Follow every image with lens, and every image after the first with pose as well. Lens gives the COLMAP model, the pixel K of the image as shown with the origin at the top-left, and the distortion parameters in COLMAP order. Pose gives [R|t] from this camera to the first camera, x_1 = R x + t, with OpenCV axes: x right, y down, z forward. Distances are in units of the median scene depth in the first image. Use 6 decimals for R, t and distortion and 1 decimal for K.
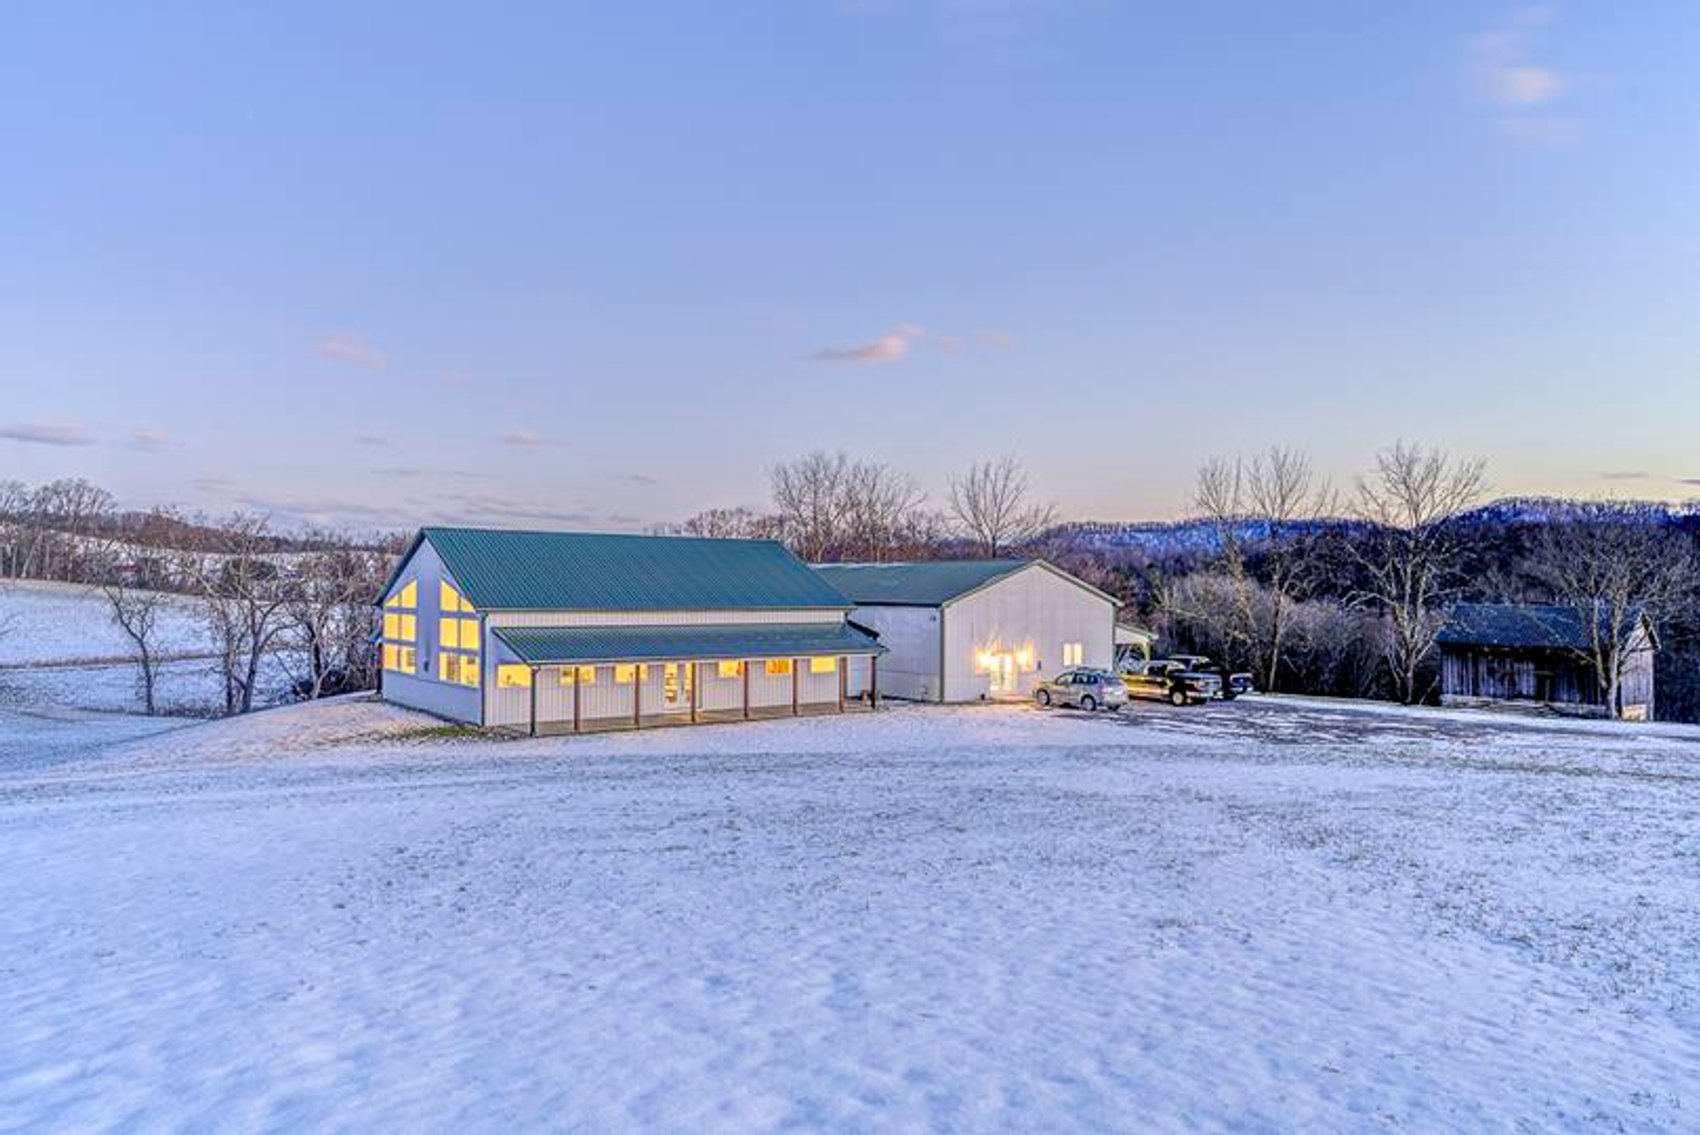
lens RADIAL K [[1250.1, 0, 851.0], [0, 1250.1, 570.1], [0, 0, 1]] dist [0.001988, 0.000094]
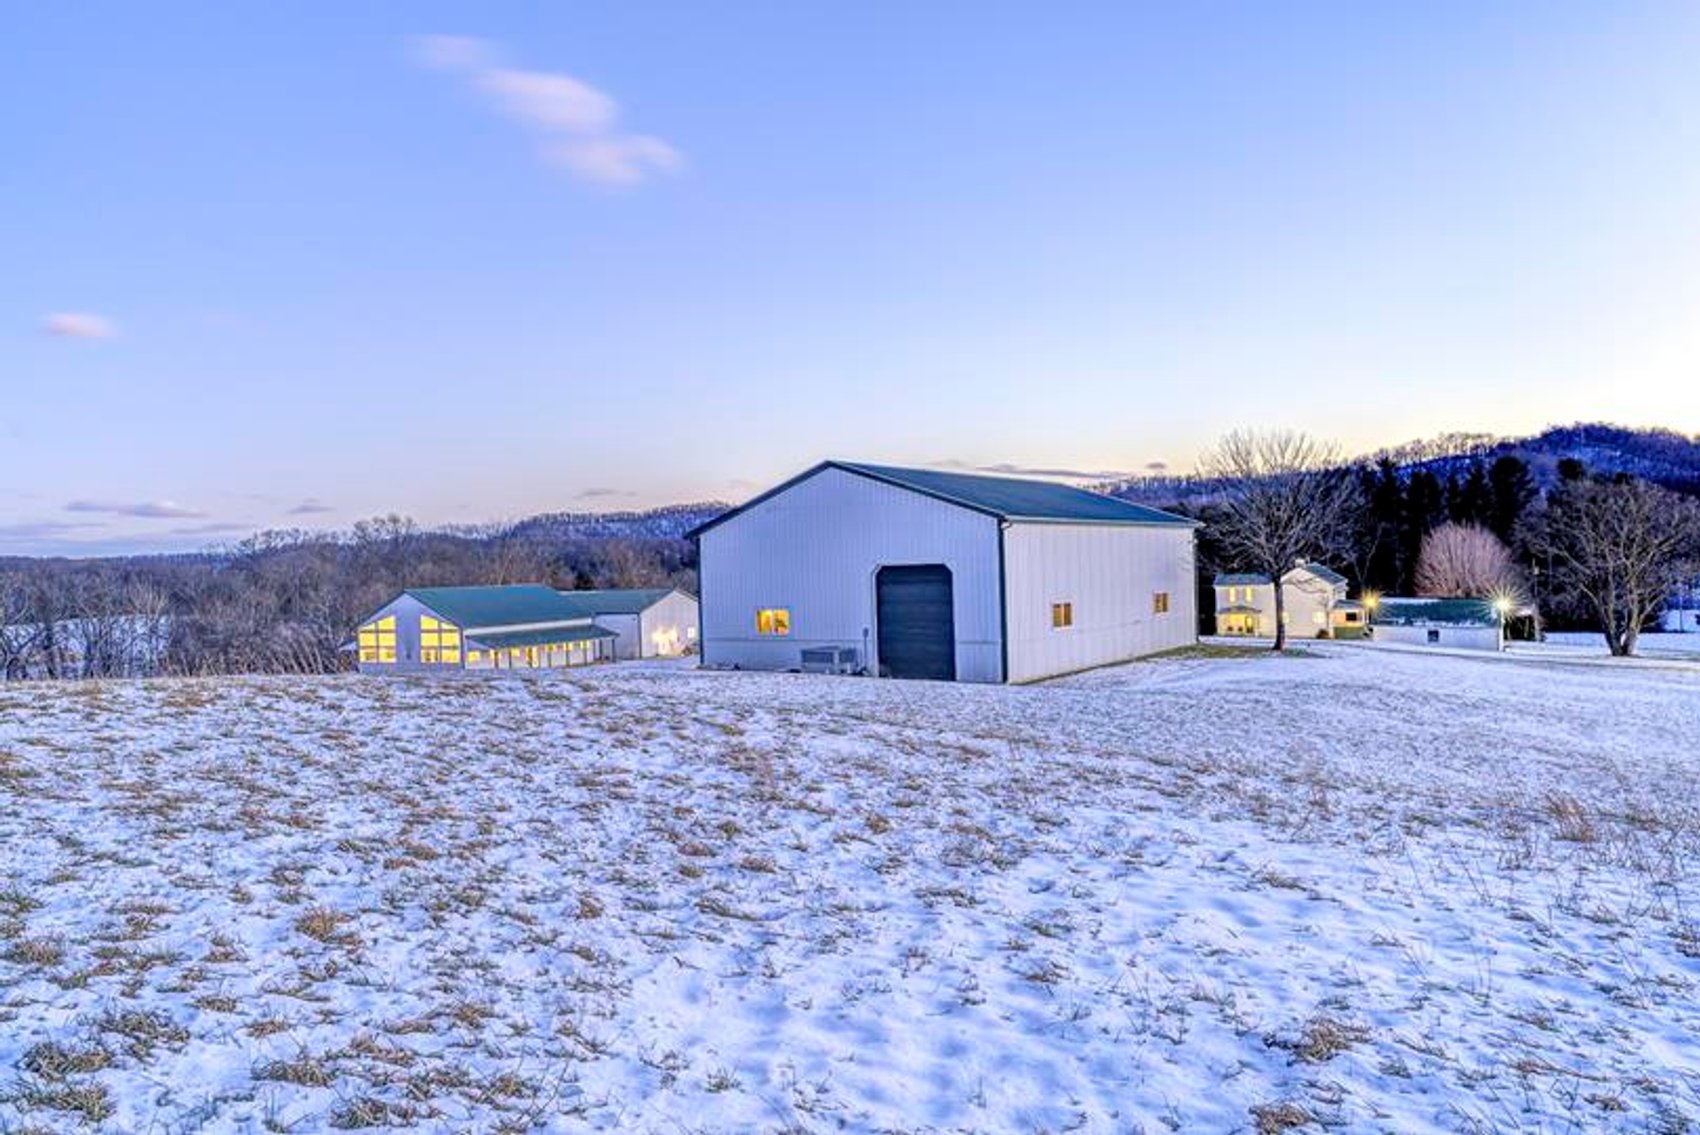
lens RADIAL K [[1198.6, 0, 850.2], [0, 1198.6, 568.1], [0, 0, 1]] dist [0.000689, 0.000041]
pose [[0.911585, -0.042883, 0.408869, -0.465605], [0.039764, 0.999079, 0.016131, -0.071592], [-0.409184, 0.001553, 0.912451, -1.096714]]
